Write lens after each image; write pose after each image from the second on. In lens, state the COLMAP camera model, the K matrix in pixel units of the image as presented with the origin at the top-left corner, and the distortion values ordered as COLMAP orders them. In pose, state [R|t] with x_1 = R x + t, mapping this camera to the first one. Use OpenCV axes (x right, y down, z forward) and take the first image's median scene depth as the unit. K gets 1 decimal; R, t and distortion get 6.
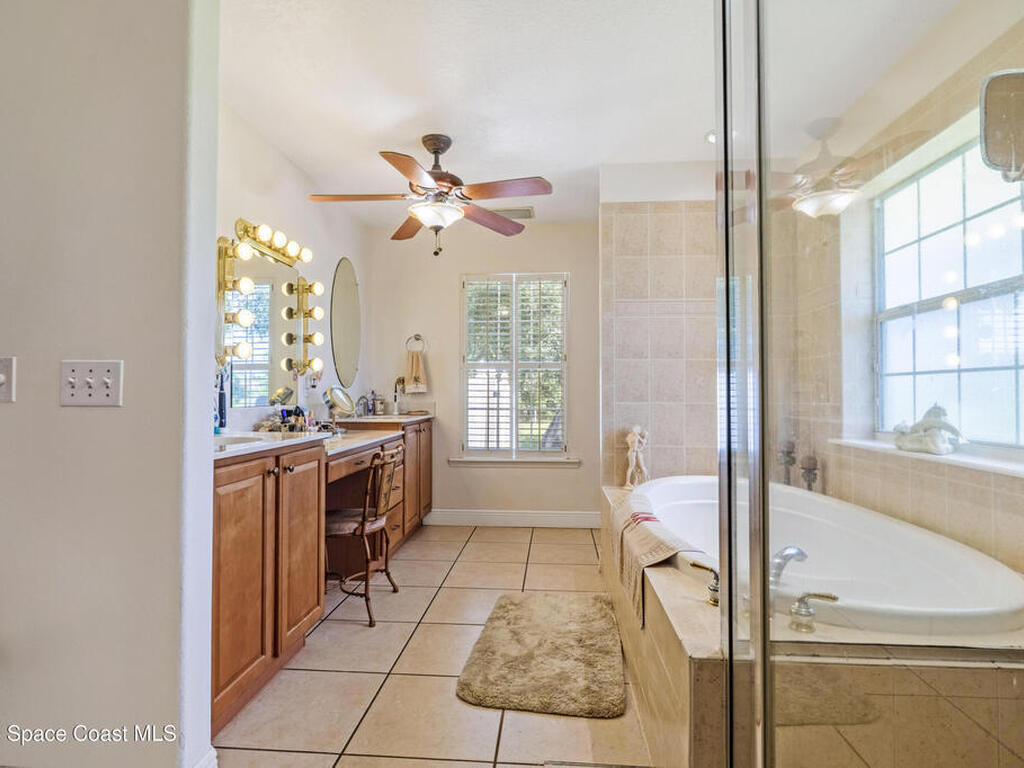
lens RADIAL K [[538.1, 0, 511.6], [0, 538.1, 381.6], [0, 0, 1]] dist [-0.003799, -0.000666]
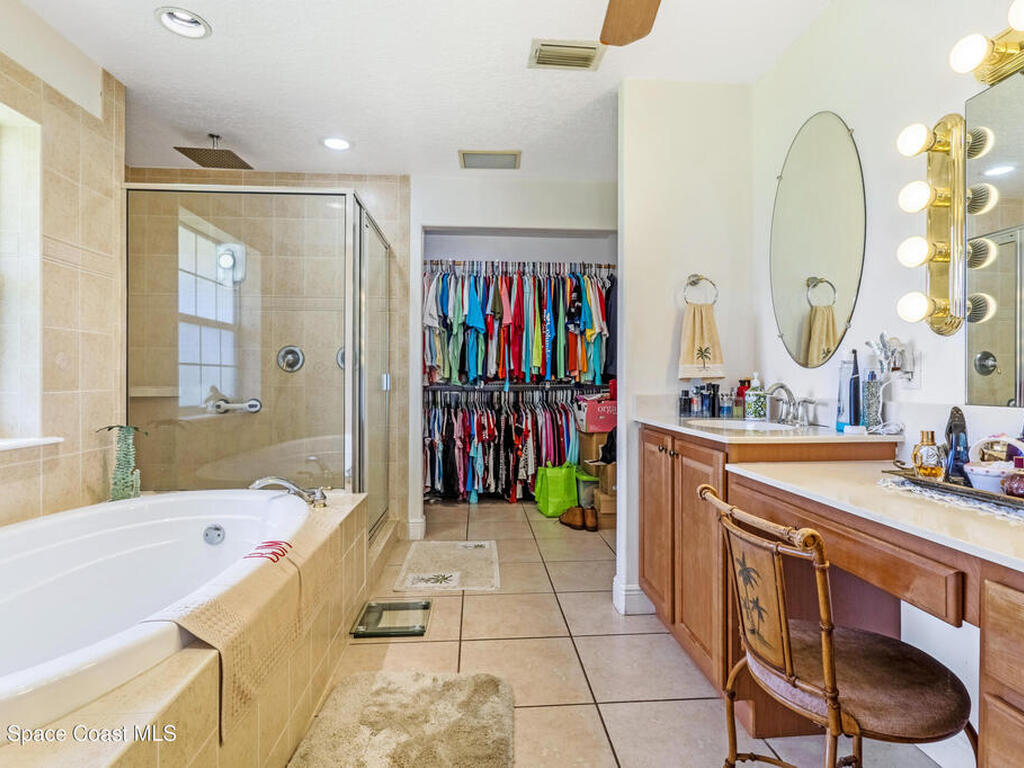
lens RADIAL K [[538.1, 0, 513.9], [0, 538.1, 380.1], [0, 0, 1]] dist [-0.003799, -0.000666]
pose [[-0.990133, -0.002913, -0.140101, 0.095381], [-0.001704, 0.999960, -0.008752, 0.037830], [0.140121, -0.008427, -0.990099, 2.532792]]
